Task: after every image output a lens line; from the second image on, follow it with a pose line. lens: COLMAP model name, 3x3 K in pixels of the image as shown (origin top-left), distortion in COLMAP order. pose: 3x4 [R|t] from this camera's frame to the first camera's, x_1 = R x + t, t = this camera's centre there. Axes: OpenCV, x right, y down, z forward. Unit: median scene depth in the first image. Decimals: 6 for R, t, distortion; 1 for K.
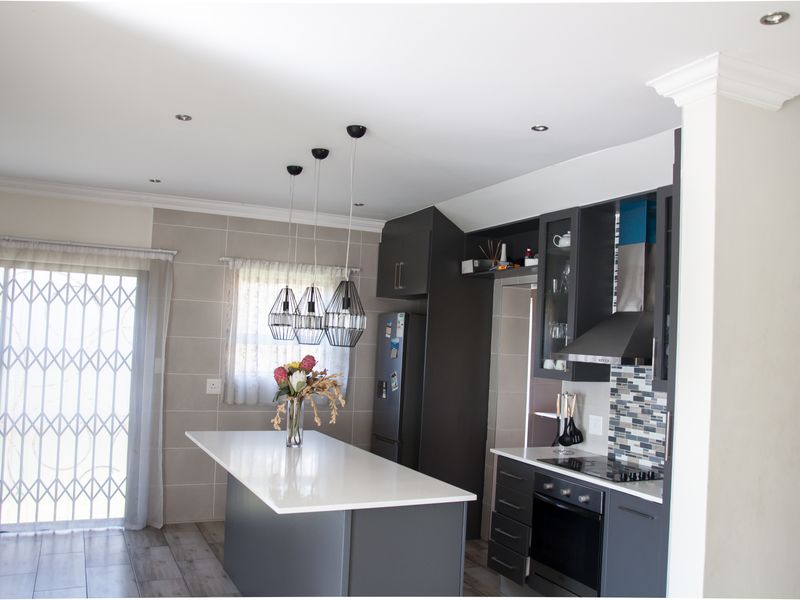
lens RADIAL K [[696.7, 0, 400.0], [0, 696.7, 300.0], [0, 0, 1]] dist [-0.143179, 0.145637]
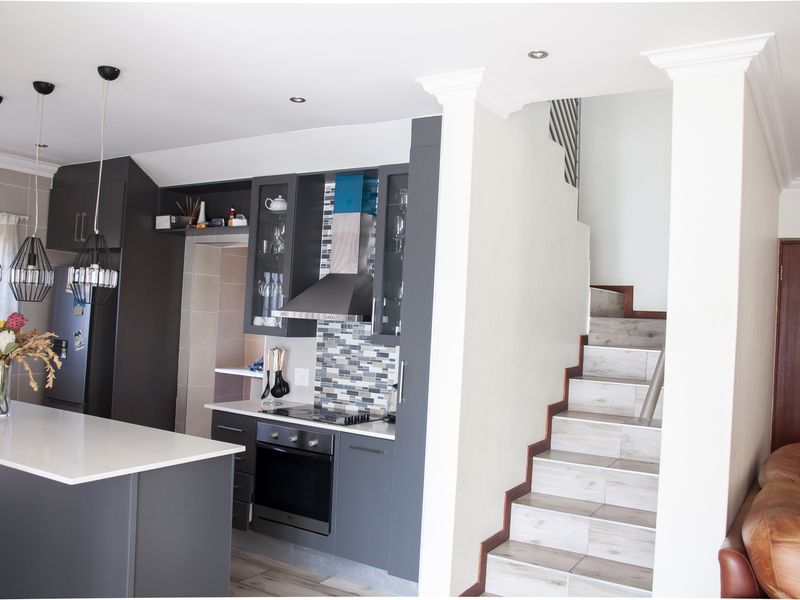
lens RADIAL K [[696.7, 0, 400.0], [0, 696.7, 300.0], [0, 0, 1]] dist [-0.143179, 0.145637]
pose [[0.839960, 0.005492, 0.542620, -0.182085], [-0.039737, 0.997887, 0.051411, -0.001802], [-0.541191, -0.064745, 0.838403, 0.004390]]
